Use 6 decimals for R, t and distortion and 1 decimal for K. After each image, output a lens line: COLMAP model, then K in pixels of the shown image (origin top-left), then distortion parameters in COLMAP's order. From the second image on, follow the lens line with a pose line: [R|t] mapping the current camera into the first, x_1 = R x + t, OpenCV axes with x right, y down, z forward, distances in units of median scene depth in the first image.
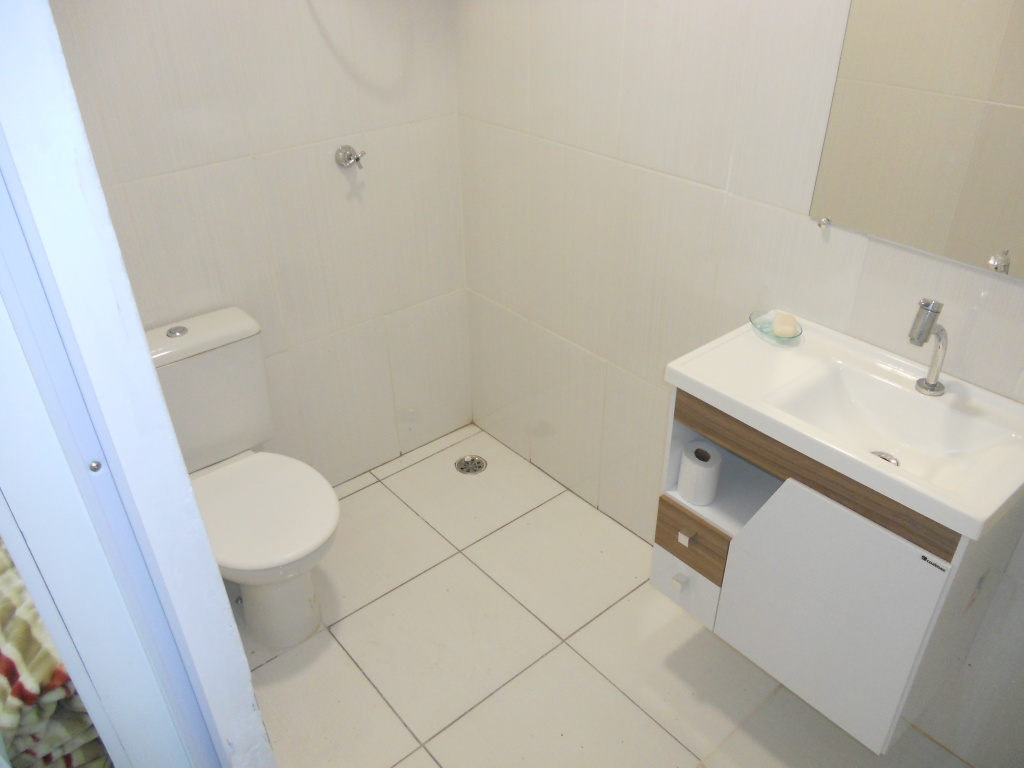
lens RADIAL K [[783.3, 0, 512.9], [0, 783.3, 384.8], [0, 0, 1]] dist [-0.010117, 0.012110]
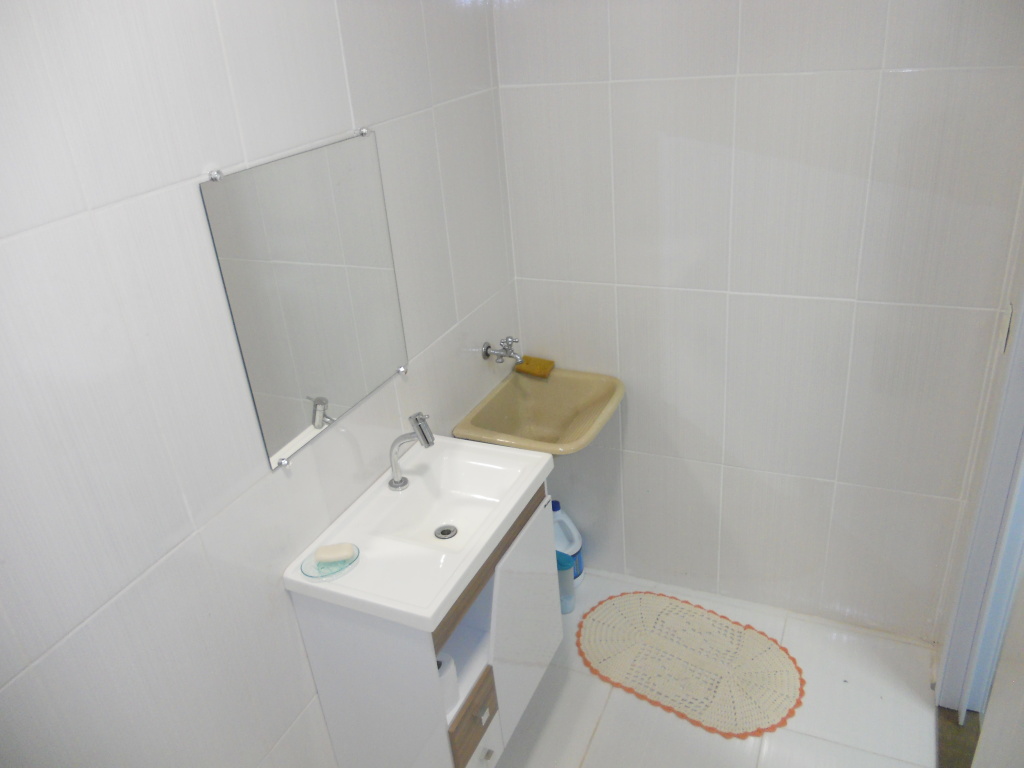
lens RADIAL K [[783.3, 0, 512.3], [0, 783.3, 383.6], [0, 0, 1]] dist [-0.010117, 0.012110]
pose [[-0.416674, -0.372113, 0.829406, -0.499041], [0.550258, 0.623006, 0.555949, -0.645262], [-0.723601, 0.688037, -0.054832, 0.745035]]
